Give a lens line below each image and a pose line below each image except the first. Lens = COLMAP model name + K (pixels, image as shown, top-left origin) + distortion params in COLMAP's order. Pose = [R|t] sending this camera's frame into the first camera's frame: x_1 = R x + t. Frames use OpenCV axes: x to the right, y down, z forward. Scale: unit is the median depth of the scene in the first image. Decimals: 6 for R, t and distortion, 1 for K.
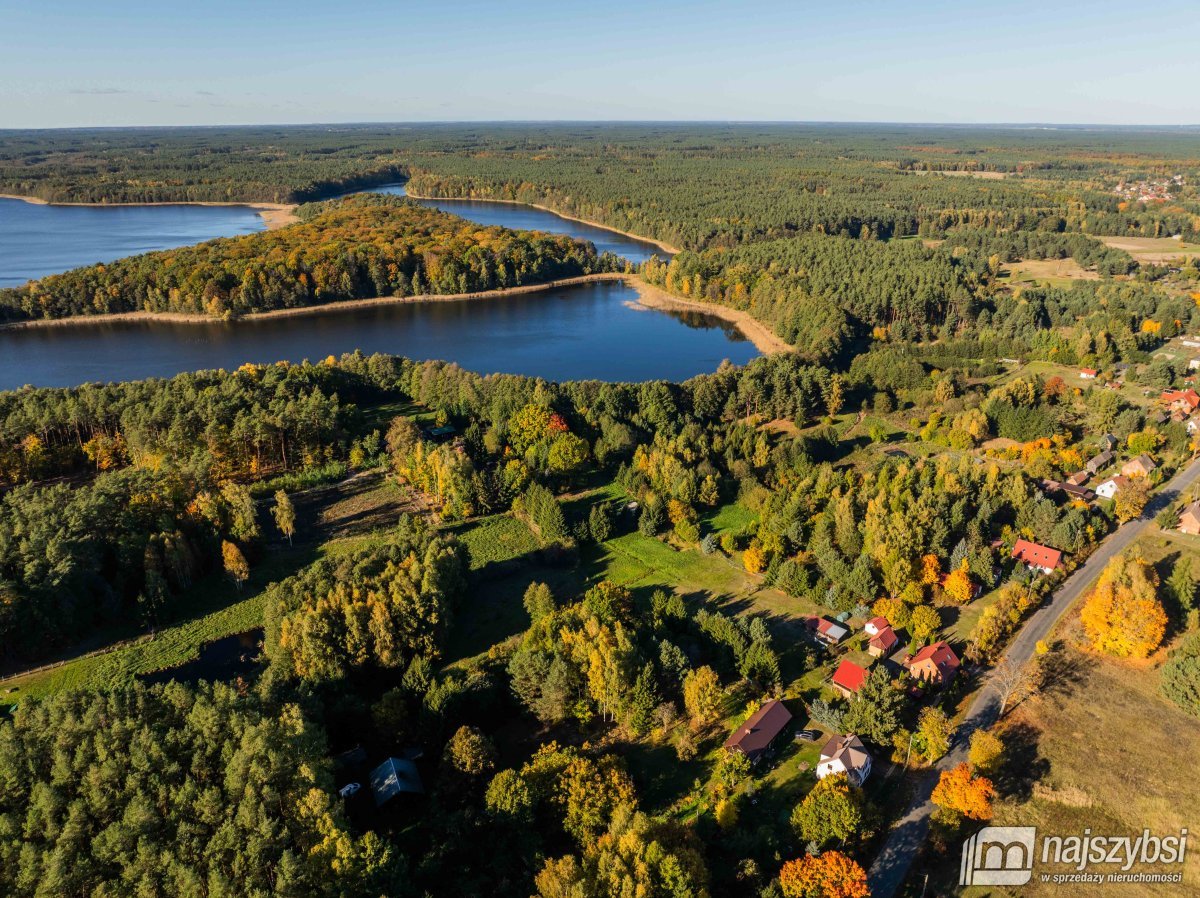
lens RADIAL K [[844.5, 0, 596.2], [0, 844.5, 439.8], [0, 0, 1]] dist [-0.048185, 0.018034]
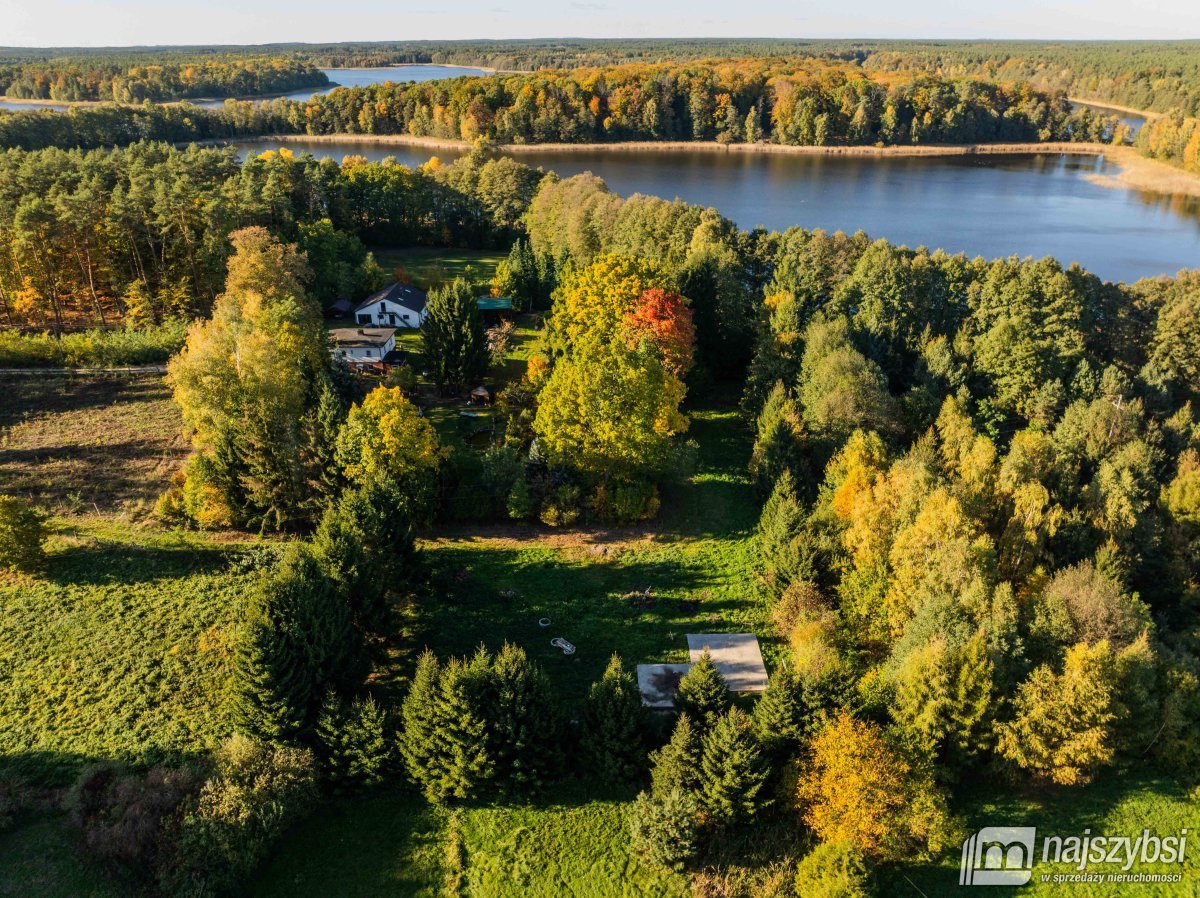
lens RADIAL K [[844.5, 0, 599.2], [0, 844.5, 446.5], [0, 0, 1]] dist [-0.048185, 0.018034]
pose [[0.854188, 0.224864, -0.468827, 0.057095], [-0.181761, 0.973900, 0.135948, -0.005197], [0.487160, -0.030911, 0.872765, 0.374968]]
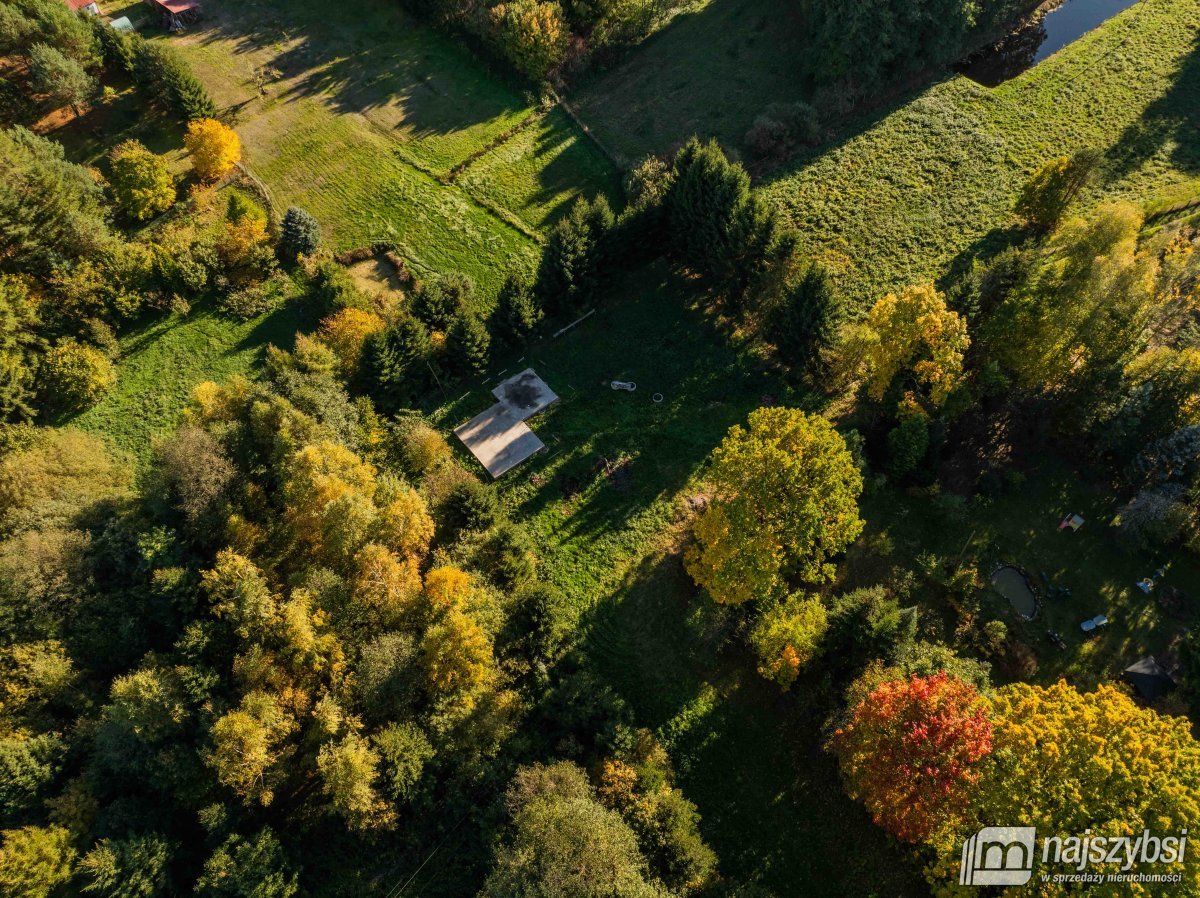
lens RADIAL K [[844.5, 0, 600.1], [0, 844.5, 449.9], [0, 0, 1]] dist [-0.048185, 0.018034]
pose [[-0.993275, 0.097589, -0.062303, 0.012982], [-0.039101, 0.223758, 0.973860, -0.103937], [0.108978, 0.969747, -0.218438, 0.529702]]
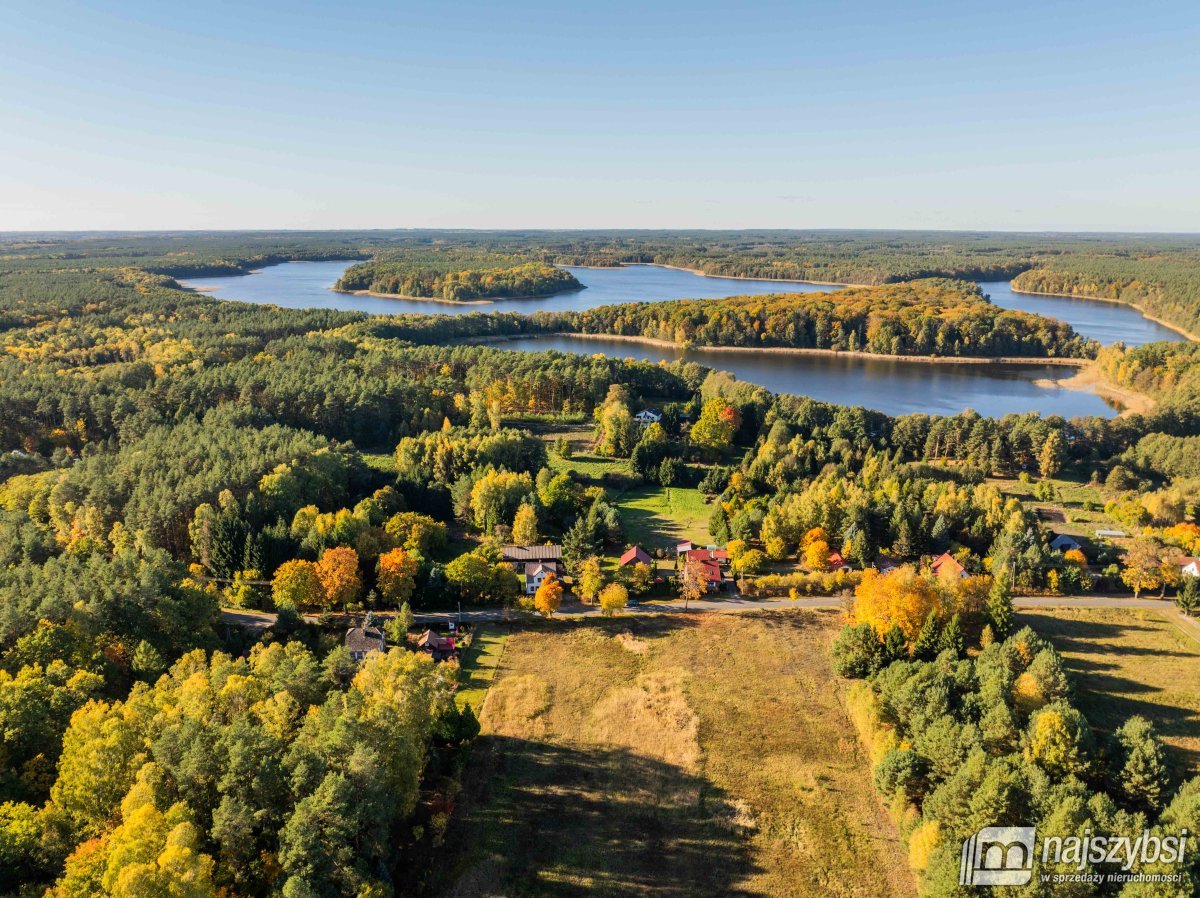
lens RADIAL K [[859.5, 0, 597.1], [0, 859.5, 450.3], [0, 0, 1]] dist [-0.031473, -0.017045]
pose [[0.706255, 0.181165, -0.684386, 0.361752], [-0.254874, 0.966948, -0.007055, 0.047082], [0.660487, 0.179415, 0.729086, -0.002938]]
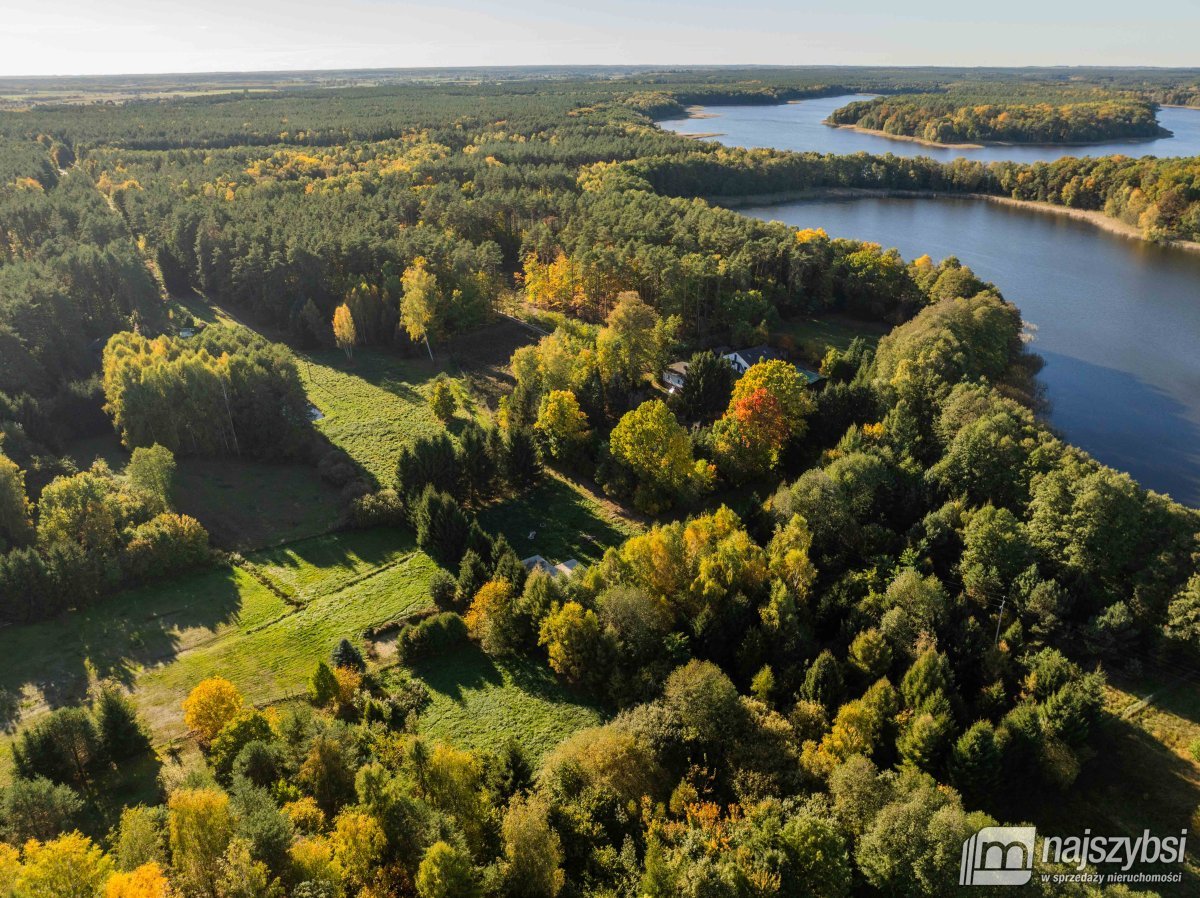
lens RADIAL K [[844.5, 0, 599.5], [0, 844.5, 445.6], [0, 0, 1]] dist [-0.048185, 0.018034]
pose [[0.084609, 0.414218, -0.906236, 0.221020], [-0.349650, 0.864005, 0.362271, -0.080164], [0.933052, 0.286214, 0.217934, 0.440468]]
